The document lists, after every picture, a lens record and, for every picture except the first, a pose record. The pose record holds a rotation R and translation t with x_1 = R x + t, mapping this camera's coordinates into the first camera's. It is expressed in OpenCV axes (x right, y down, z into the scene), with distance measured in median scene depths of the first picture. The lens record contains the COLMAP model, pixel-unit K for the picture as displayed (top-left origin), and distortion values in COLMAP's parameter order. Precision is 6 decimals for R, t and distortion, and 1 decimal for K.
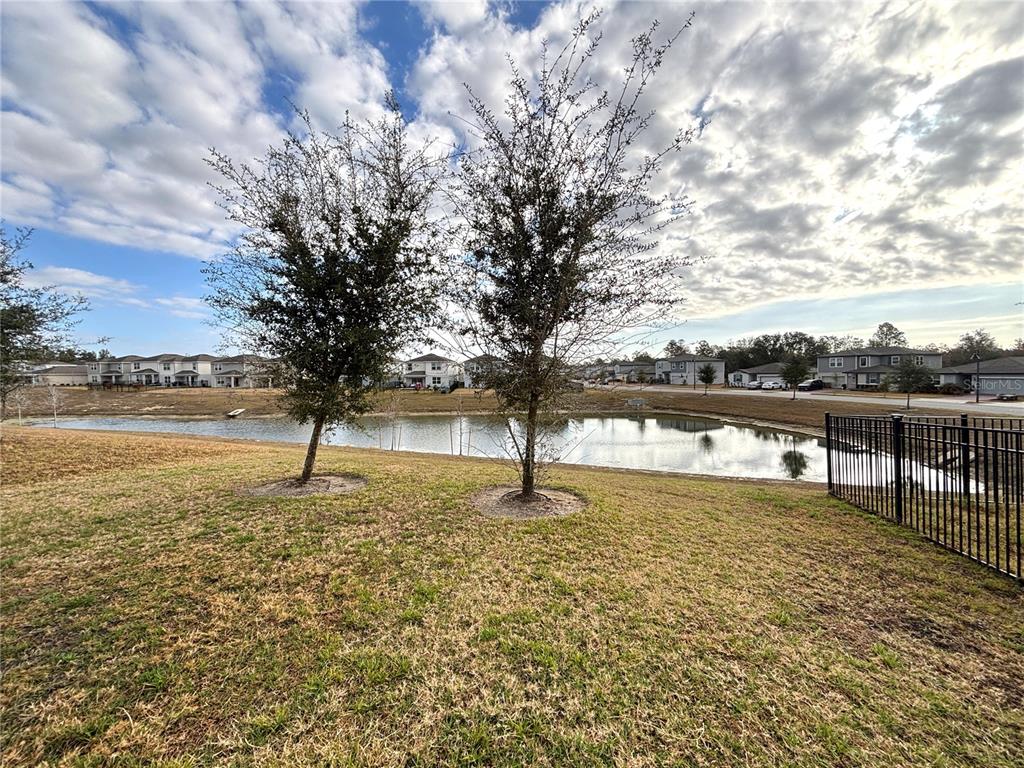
lens RADIAL K [[414.3, 0, 512.0], [0, 414.3, 384.0], [0, 0, 1]] dist [-0.001472, 0.000285]
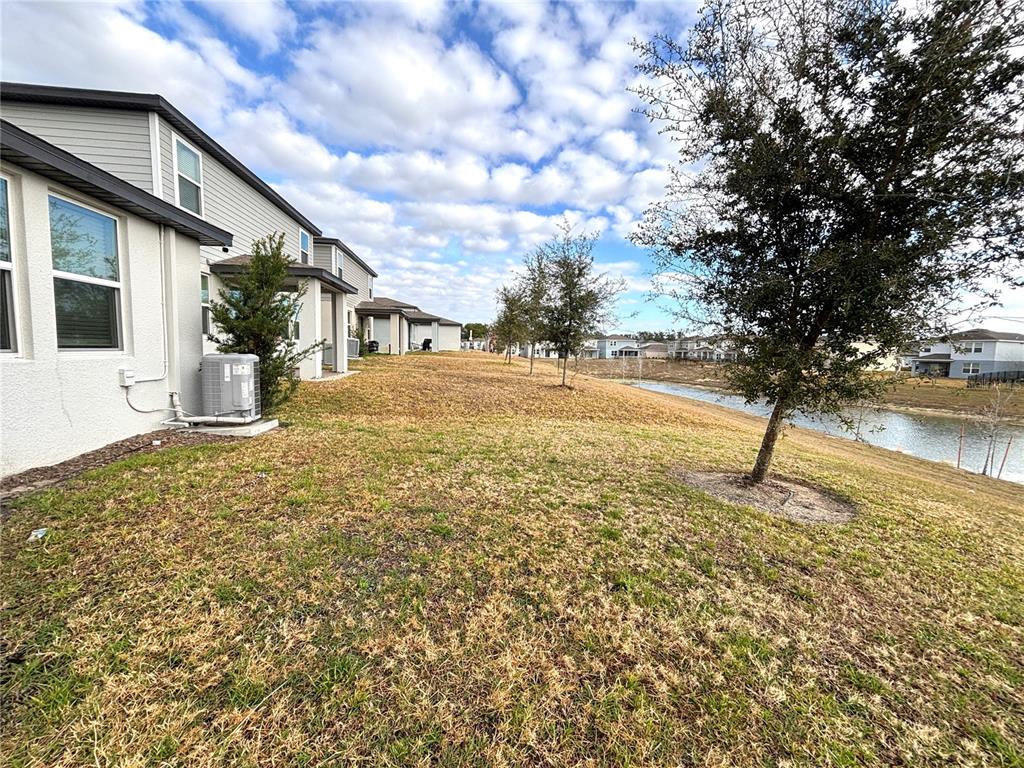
lens RADIAL K [[414.3, 0, 512.0], [0, 414.3, 384.0], [0, 0, 1]] dist [-0.001472, 0.000285]
pose [[0.393692, 0.094698, -0.914352, -0.024035], [-0.051420, 0.995391, 0.080951, 0.033173], [0.917803, 0.015146, 0.396747, 0.415634]]
